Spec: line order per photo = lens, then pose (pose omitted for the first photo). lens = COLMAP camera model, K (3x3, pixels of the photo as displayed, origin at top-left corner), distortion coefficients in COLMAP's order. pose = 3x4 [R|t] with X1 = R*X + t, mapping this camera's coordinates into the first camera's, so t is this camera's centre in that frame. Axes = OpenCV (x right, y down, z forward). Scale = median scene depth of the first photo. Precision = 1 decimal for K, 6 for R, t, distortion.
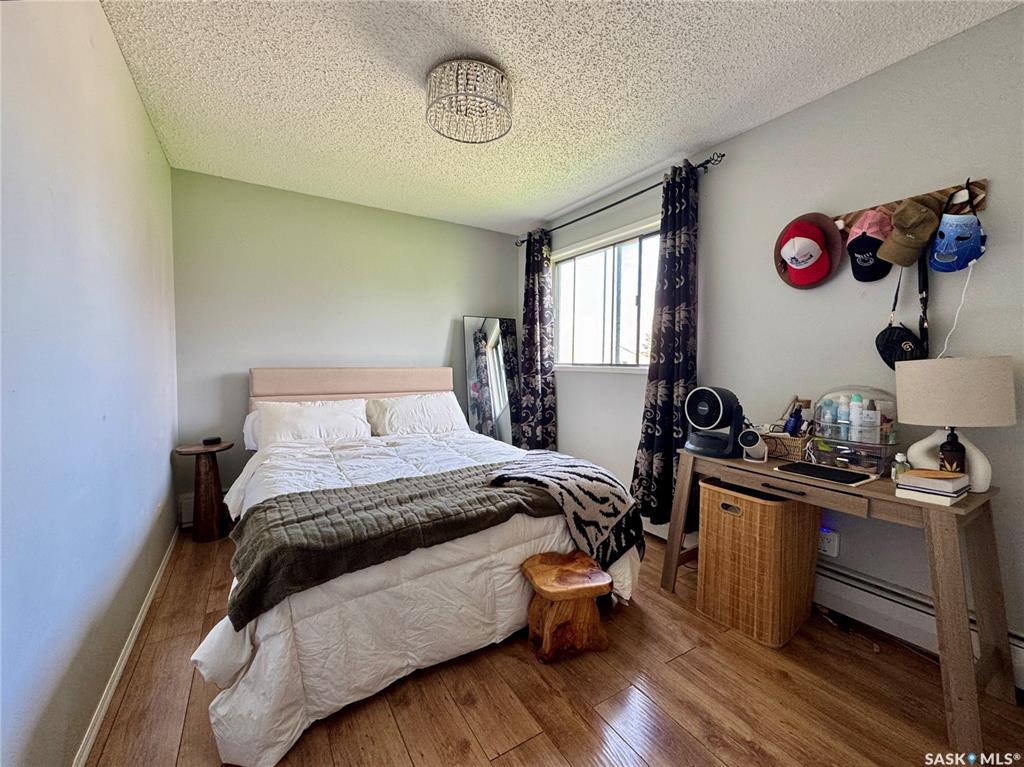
lens RADIAL K [[419.8, 0, 511.6], [0, 419.8, 380.9], [0, 0, 1]] dist [-0.001670, 0.000217]
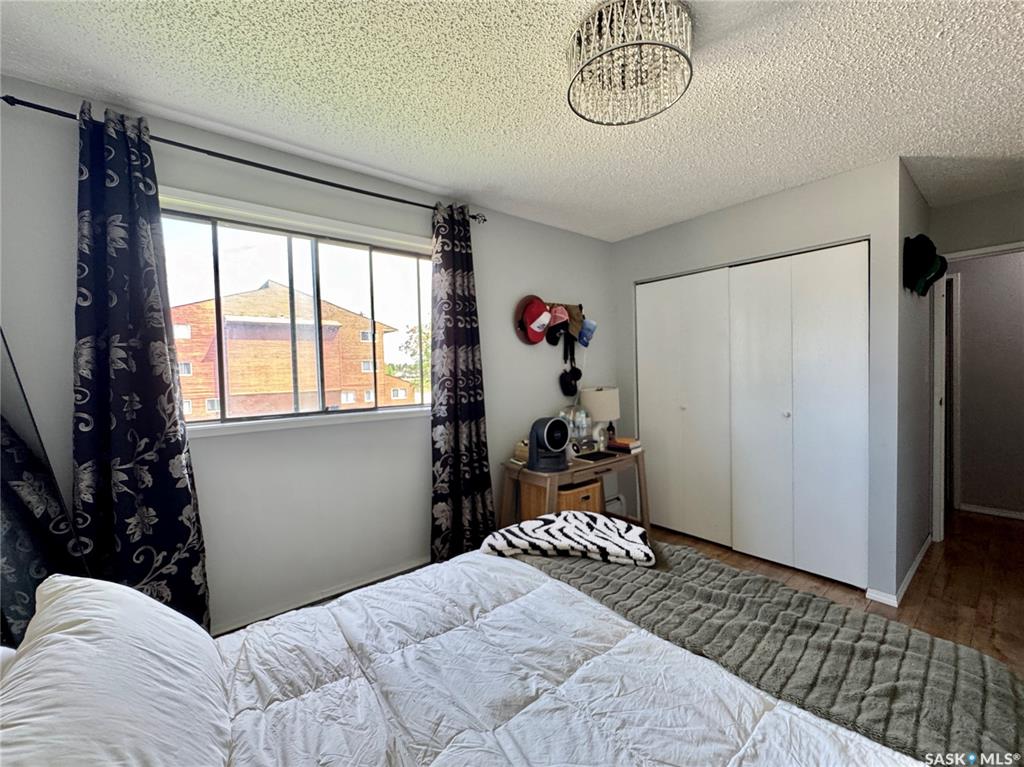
lens RADIAL K [[419.8, 0, 511.6], [0, 419.8, 380.9], [0, 0, 1]] dist [-0.001670, 0.000217]
pose [[-0.125664, -0.031942, 0.991558, -0.518606], [0.068710, 0.996801, 0.040818, -0.105652], [-0.989691, 0.073259, -0.123068, 0.855088]]
